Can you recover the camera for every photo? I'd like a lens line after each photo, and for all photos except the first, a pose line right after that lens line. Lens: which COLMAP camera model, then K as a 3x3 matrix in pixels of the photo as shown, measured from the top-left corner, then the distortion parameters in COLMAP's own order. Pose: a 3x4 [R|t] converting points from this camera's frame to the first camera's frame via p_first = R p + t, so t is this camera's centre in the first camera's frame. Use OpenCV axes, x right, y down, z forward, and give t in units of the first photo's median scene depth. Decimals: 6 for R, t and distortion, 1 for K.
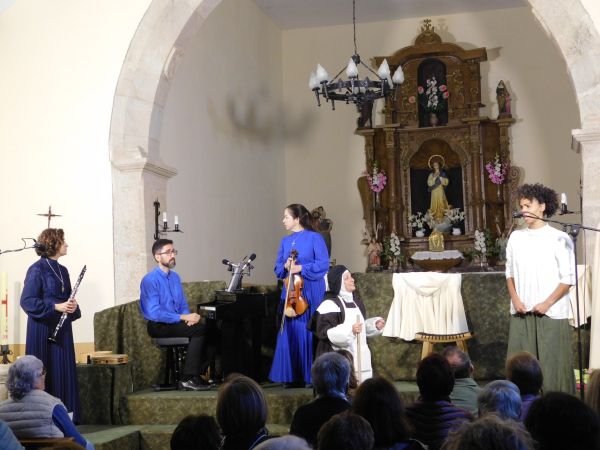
lens RADIAL K [[1048.9, 0, 301.8], [0, 1048.9, 225.9], [0, 0, 1]] dist [0.034726, -0.099979]
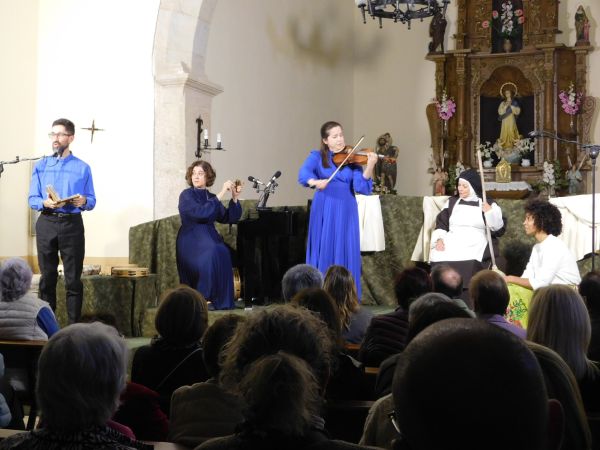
lens RADIAL K [[1048.9, 0, 301.8], [0, 1048.9, 225.9], [0, 0, 1]] dist [0.034726, -0.099979]
pose [[0.994581, 0.036742, -0.097257, 0.038566], [-0.030500, 0.997425, 0.064903, 0.007050], [0.099391, -0.061585, 0.993141, 0.013251]]
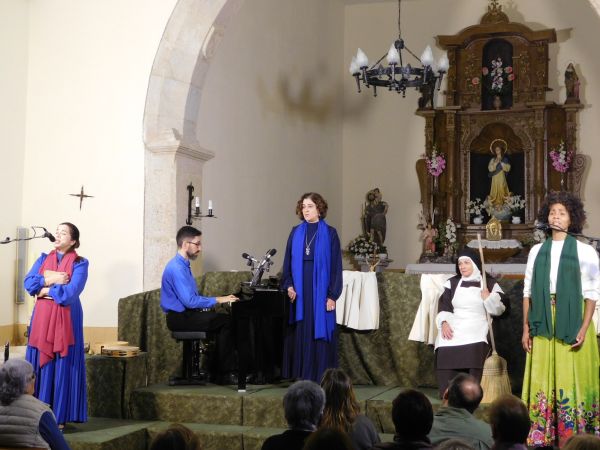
lens RADIAL K [[1048.9, 0, 301.8], [0, 1048.9, 225.9], [0, 0, 1]] dist [0.034726, -0.099979]
pose [[0.996021, 0.038203, -0.080517, 0.029610], [-0.035590, 0.998800, 0.033643, -0.014692], [0.081706, -0.030643, 0.996185, 0.024736]]
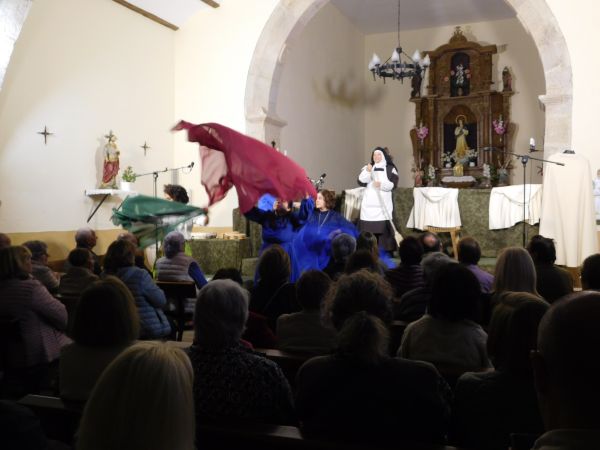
lens RADIAL K [[633.1, 0, 301.0], [0, 633.1, 225.3], [0, 0, 1]] dist [0.000438, -0.007786]
pose [[0.989672, 0.027844, -0.140624, 0.029915], [-0.013702, 0.994838, 0.100546, 0.004450], [0.142697, -0.097581, 0.984944, 0.020507]]
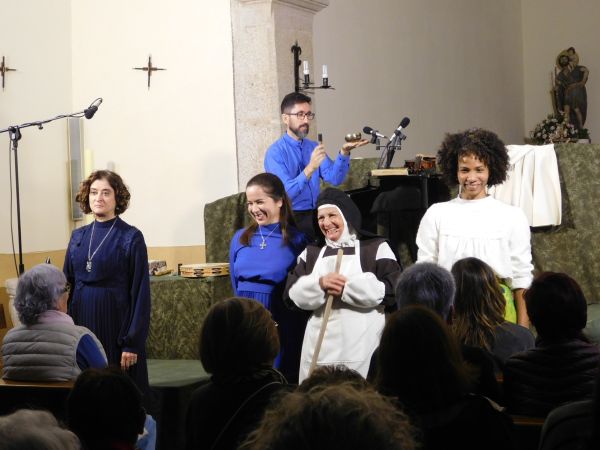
lens RADIAL K [[1438.5, 0, 307.0], [0, 1438.5, 225.5], [0, 0, 1]] dist [0.047093, 0.277381]
pose [[0.978699, -0.001651, -0.205292, 0.044251], [0.021928, 0.995088, 0.096537, 0.002416], [0.204125, -0.098982, 0.973928, 0.034501]]
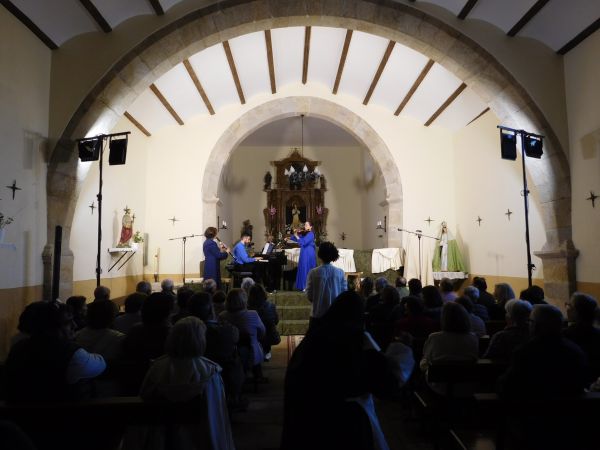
lens RADIAL K [[445.9, 0, 298.4], [0, 445.9, 224.9], [0, 0, 1]] dist [0.001386, -0.000495]
pose [[0.959900, 0.044171, 0.276840, -0.163411], [-0.042519, 0.999024, -0.011969, 0.000942], [-0.277098, -0.000282, 0.960841, -0.030611]]
